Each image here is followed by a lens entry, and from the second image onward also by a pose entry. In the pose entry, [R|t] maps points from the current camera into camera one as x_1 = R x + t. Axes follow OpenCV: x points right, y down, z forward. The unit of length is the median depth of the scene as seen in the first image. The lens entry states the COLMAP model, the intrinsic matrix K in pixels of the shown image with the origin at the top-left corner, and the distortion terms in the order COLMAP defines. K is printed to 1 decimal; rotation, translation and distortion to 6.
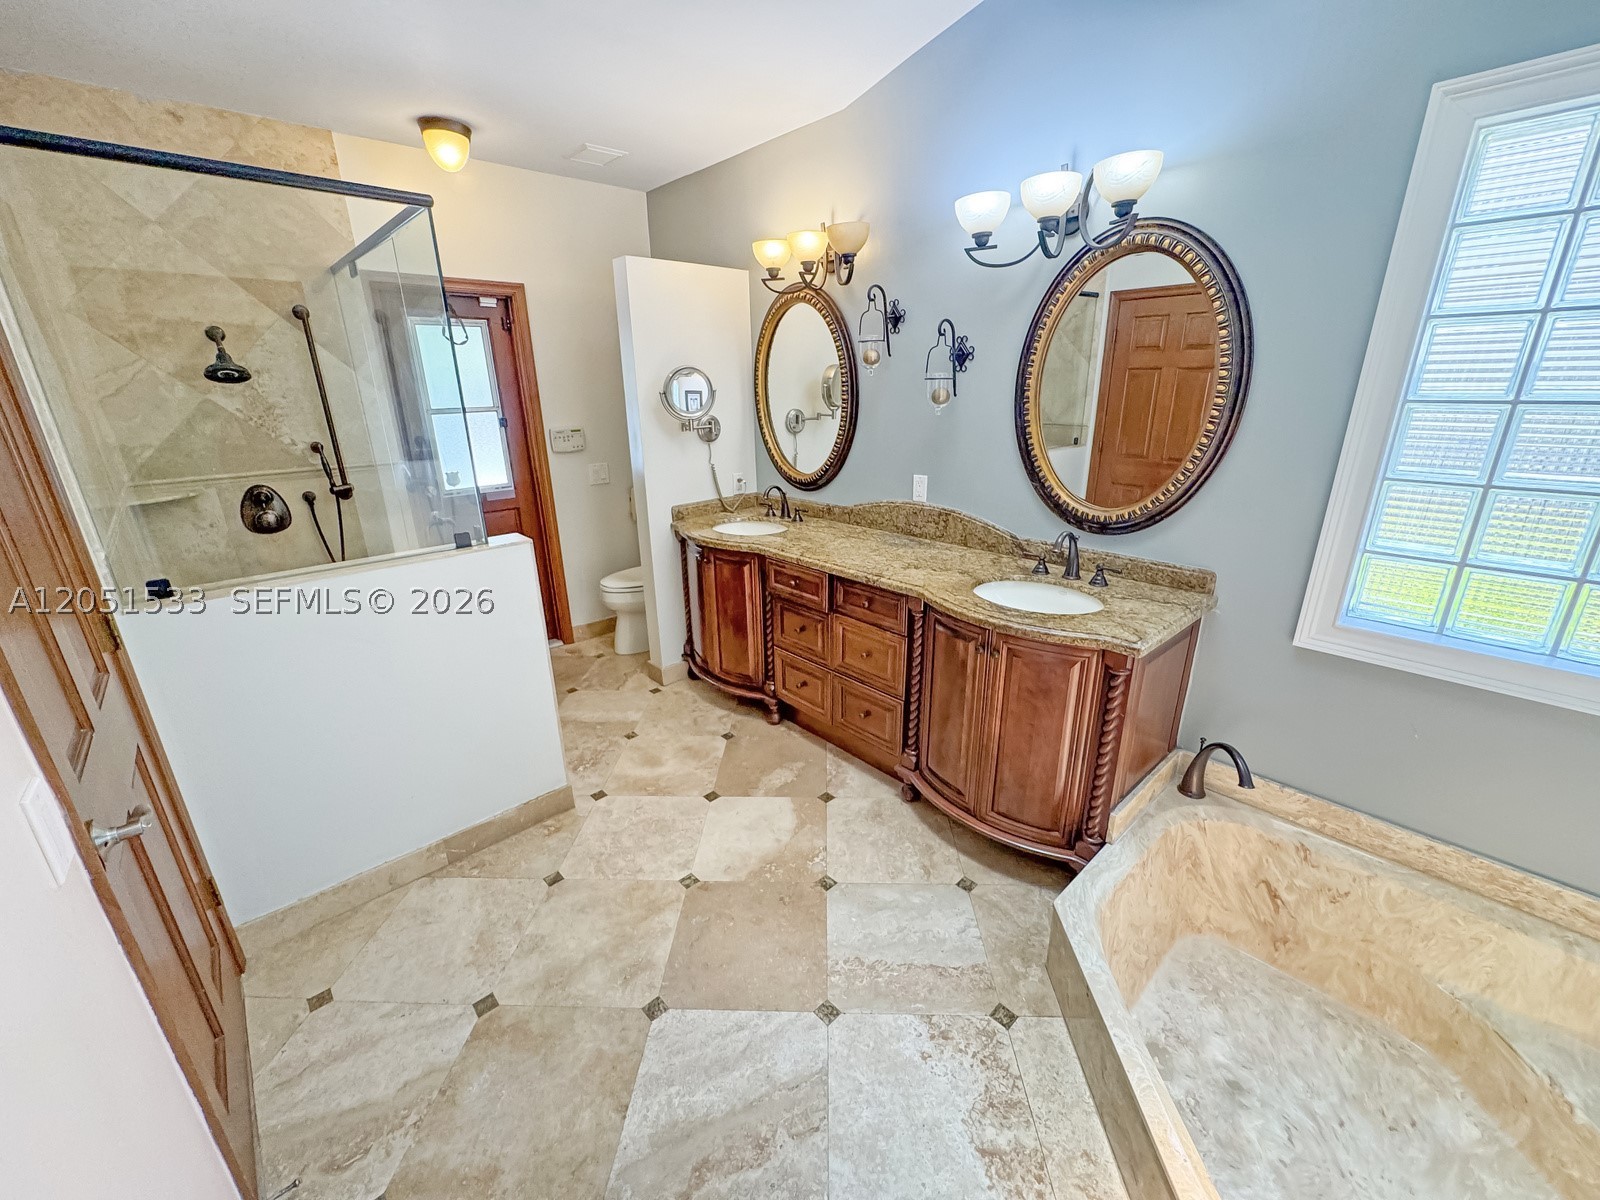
lens RADIAL K [[645.0, 0, 800.0], [0, 645.0, 600.0], [0, 0, 1]] dist [0.000092, 0.000232]
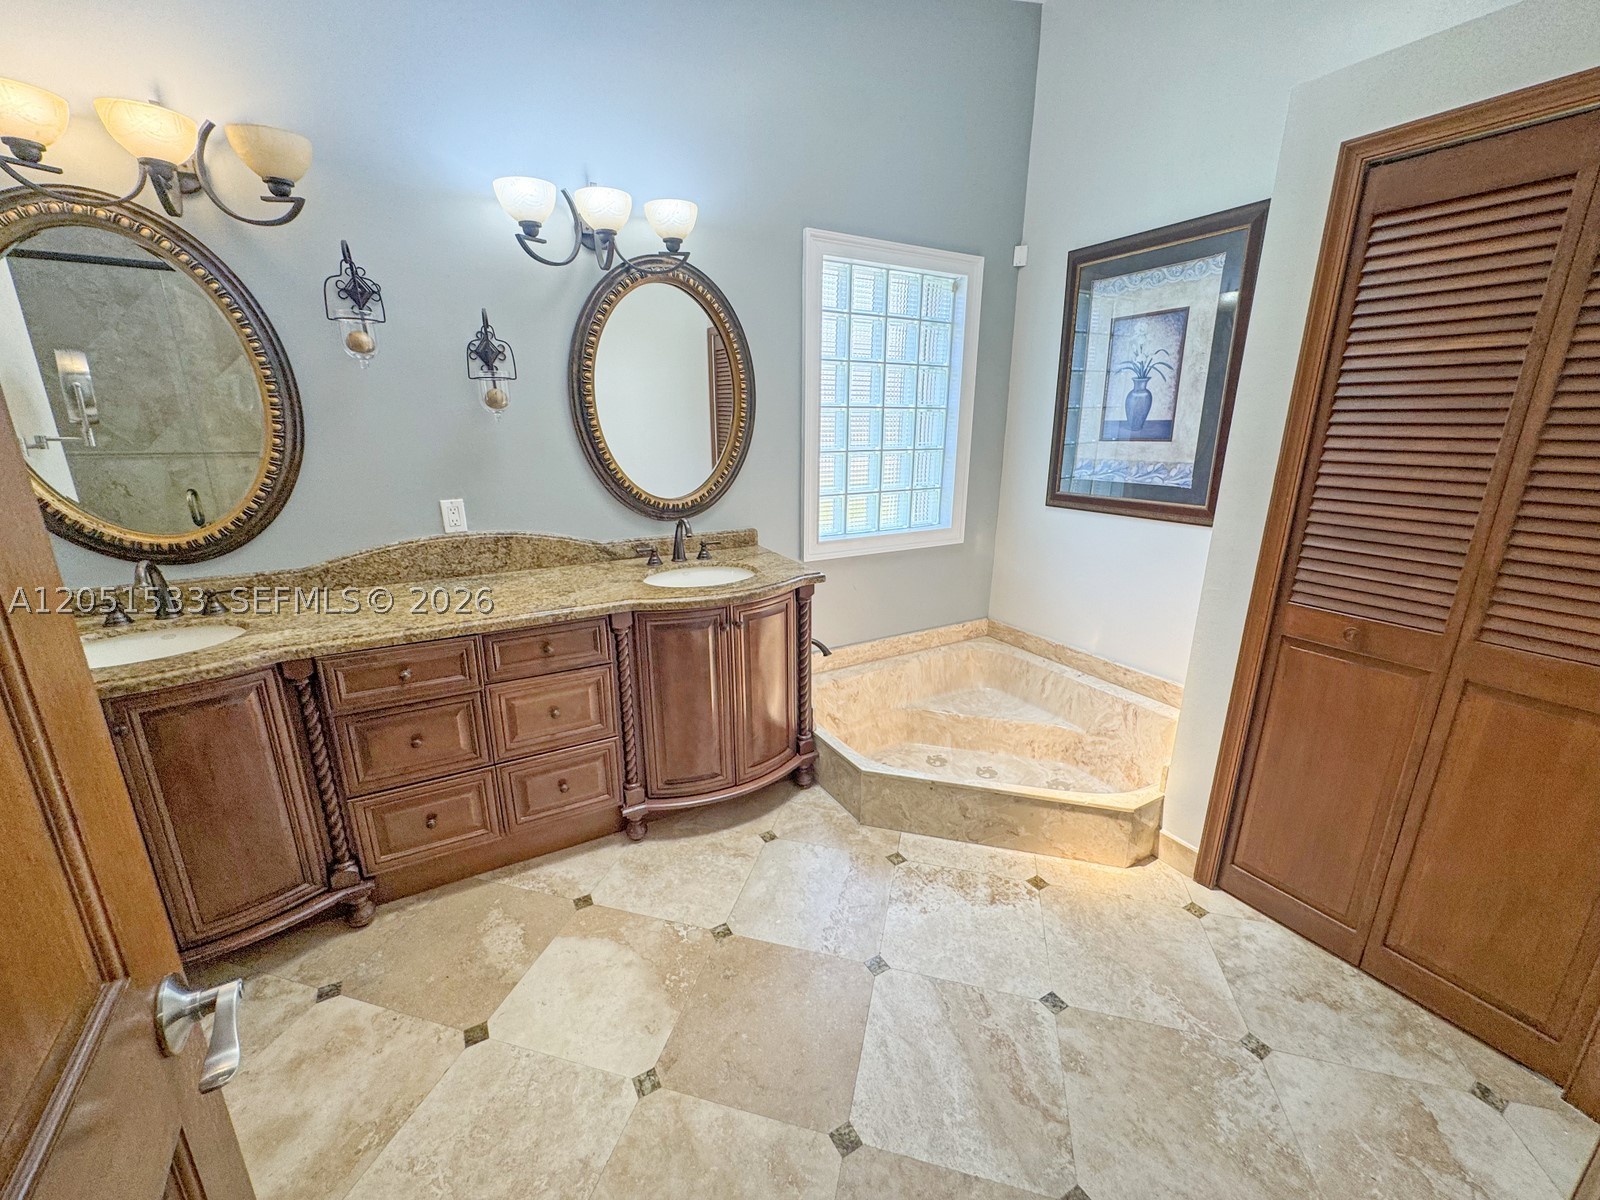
lens RADIAL K [[643.9, 0, 800.0], [0, 643.9, 600.0], [0, 0, 1]] dist [0.001409, 0.000034]
pose [[0.217191, -0.251478, 0.943179, -0.575110], [0.309652, 0.934088, 0.177749, -0.097867], [-0.925713, 0.253452, 0.280746, 0.470029]]
